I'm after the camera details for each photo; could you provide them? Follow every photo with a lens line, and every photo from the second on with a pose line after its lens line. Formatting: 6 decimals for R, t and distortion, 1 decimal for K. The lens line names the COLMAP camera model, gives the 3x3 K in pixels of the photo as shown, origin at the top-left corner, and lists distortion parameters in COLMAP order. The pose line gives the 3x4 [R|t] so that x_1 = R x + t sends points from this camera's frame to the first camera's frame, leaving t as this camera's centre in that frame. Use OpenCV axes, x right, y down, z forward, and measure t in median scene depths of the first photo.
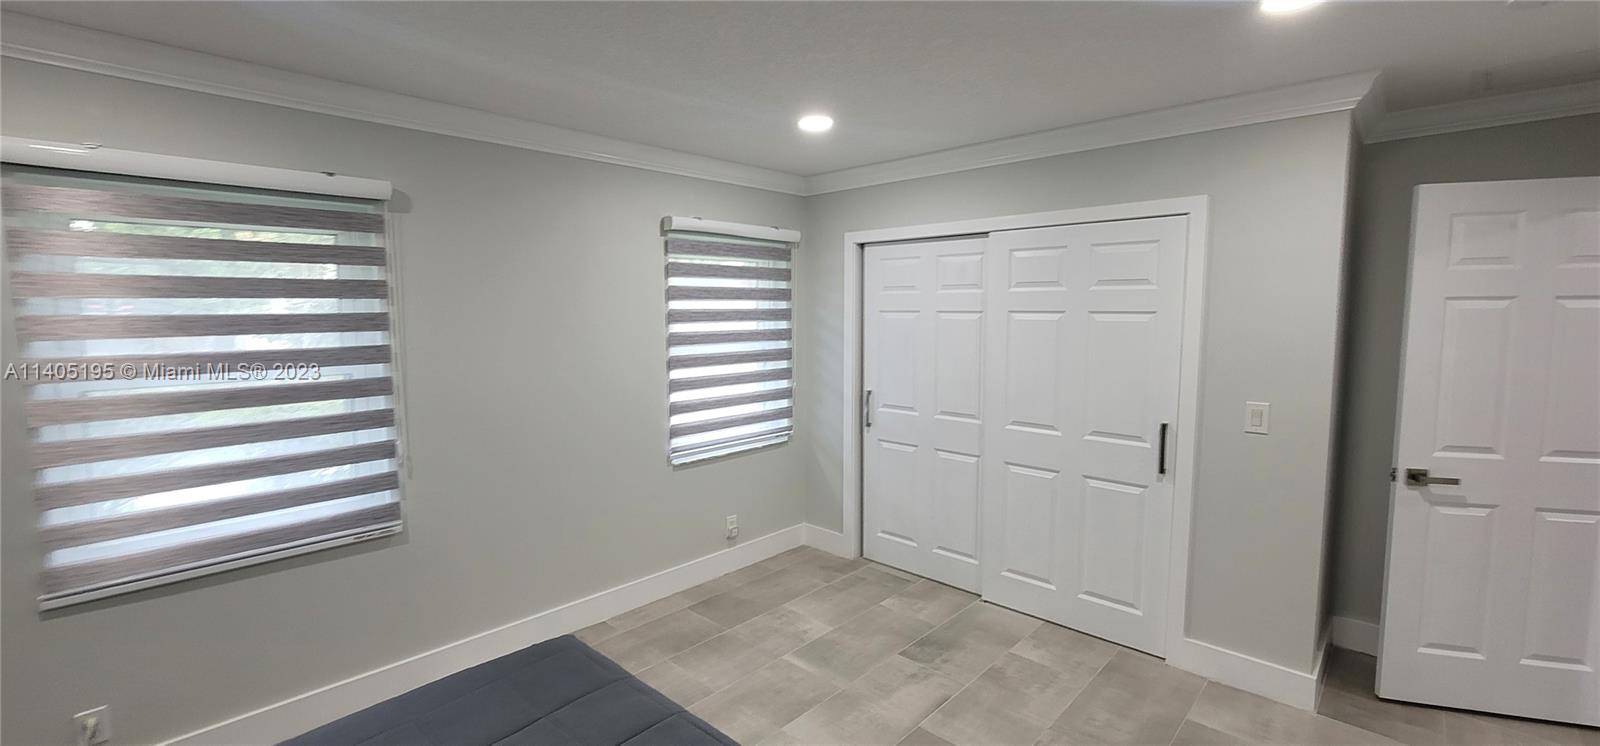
lens RADIAL K [[655.0, 0, 806.4], [0, 655.0, 363.0], [0, 0, 1]] dist [-0.002664, 0.006269]
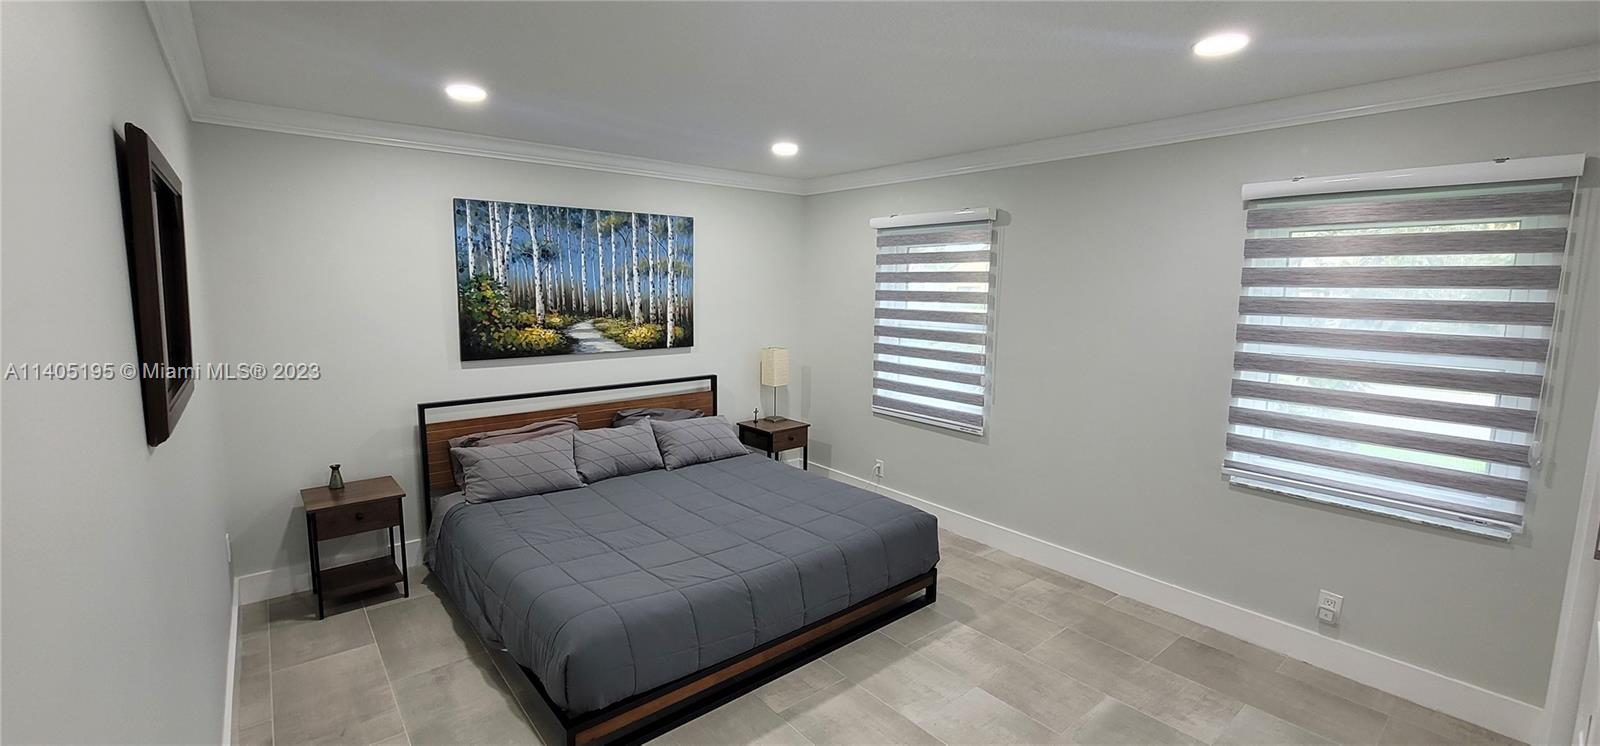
lens RADIAL K [[655.0, 0, 806.4], [0, 655.0, 363.0], [0, 0, 1]] dist [-0.002664, 0.006269]
pose [[-0.104917, 0.120688, -0.987131, 0.666417], [-0.101947, 0.986074, 0.131394, -0.049919], [0.989242, 0.114421, -0.091152, 0.518434]]
